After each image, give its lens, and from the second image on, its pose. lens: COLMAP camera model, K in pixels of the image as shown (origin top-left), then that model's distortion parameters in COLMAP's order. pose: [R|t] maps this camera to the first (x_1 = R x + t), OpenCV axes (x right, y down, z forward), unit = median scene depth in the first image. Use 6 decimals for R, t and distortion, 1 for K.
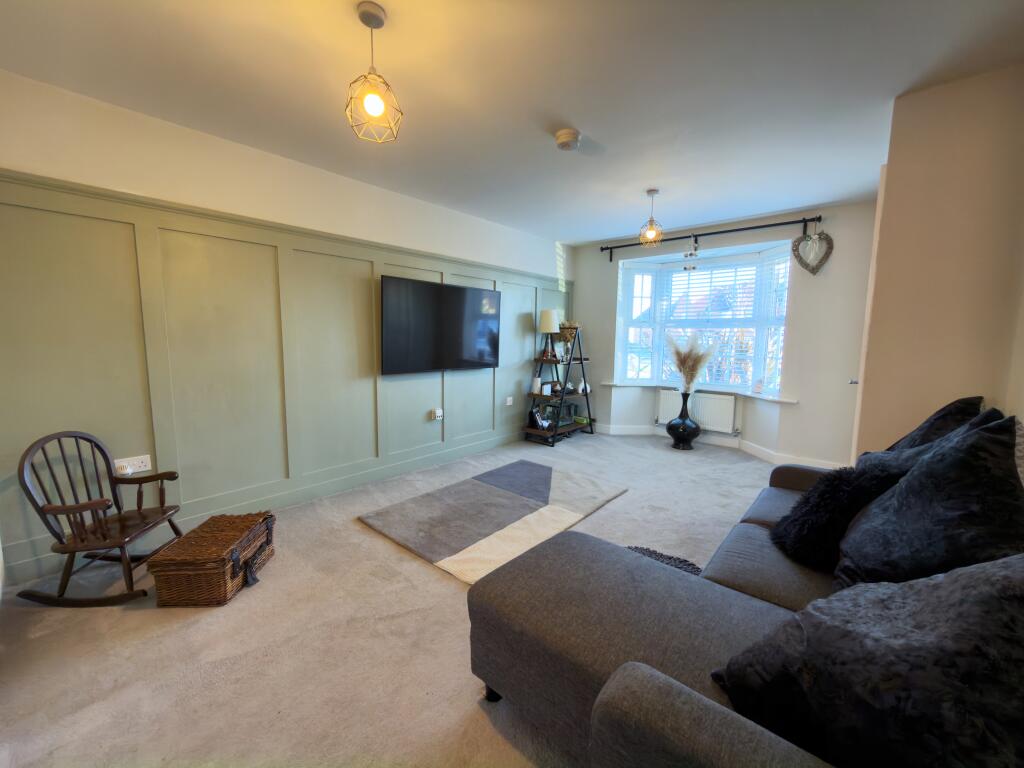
lens RADIAL K [[410.3, 0, 514.4], [0, 410.3, 378.9], [0, 0, 1]] dist [0.008348, 0.000122]
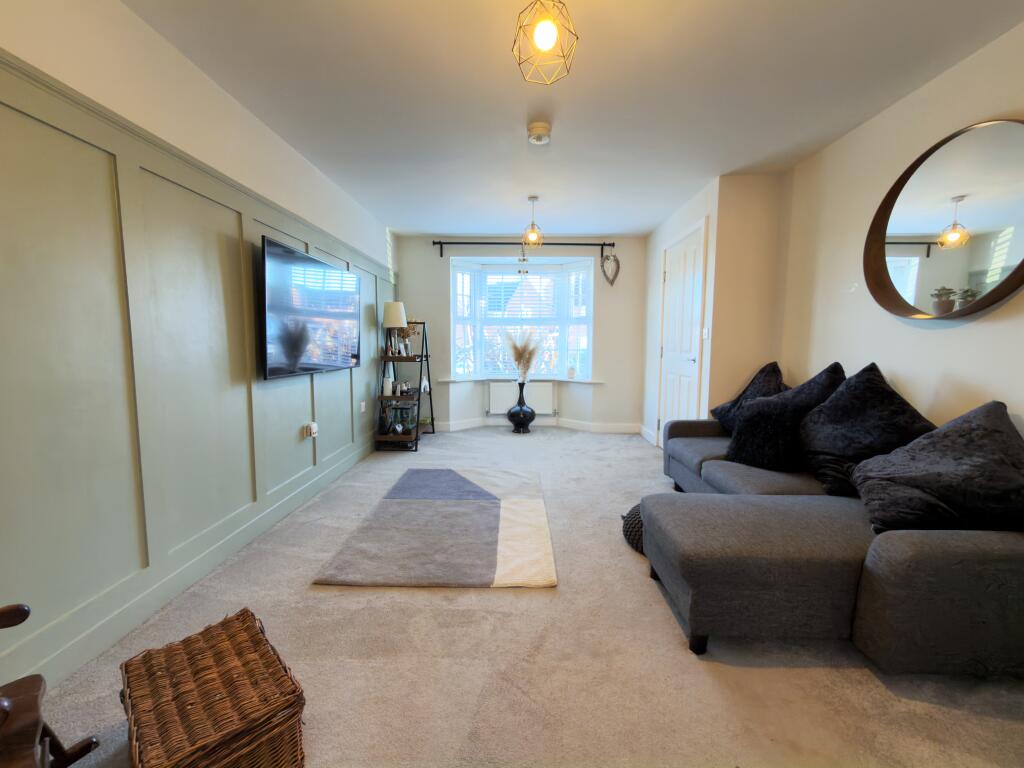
lens RADIAL K [[414.6, 0, 519.7], [0, 414.6, 381.6], [0, 0, 1]] dist [0.000954, -0.000007]
pose [[0.765558, -0.068352, 0.639726, -0.344212], [0.069087, 0.997325, 0.023883, 0.003965], [-0.639647, 0.025913, 0.768232, 0.146789]]
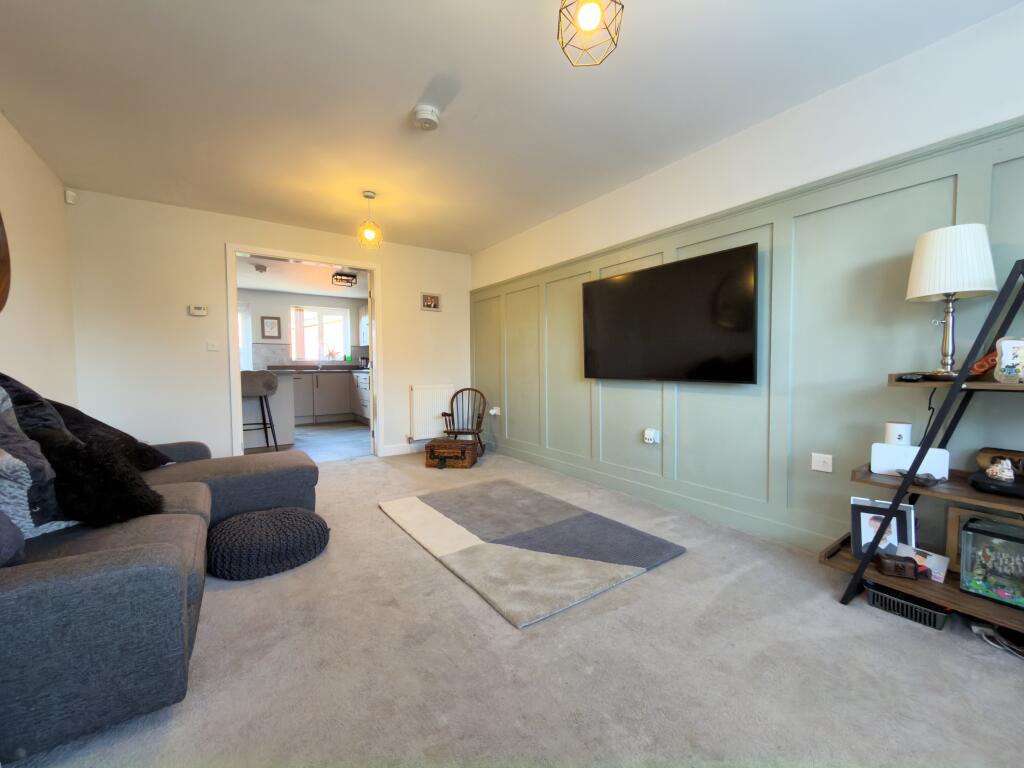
lens RADIAL K [[410.3, 0, 514.4], [0, 410.3, 378.9], [0, 0, 1]] dist [0.008348, 0.000122]
pose [[-0.231893, 0.030819, -0.972253, 0.569298], [-0.093566, 0.994157, 0.053830, -0.037139], [0.968231, 0.103452, -0.227654, 0.825894]]
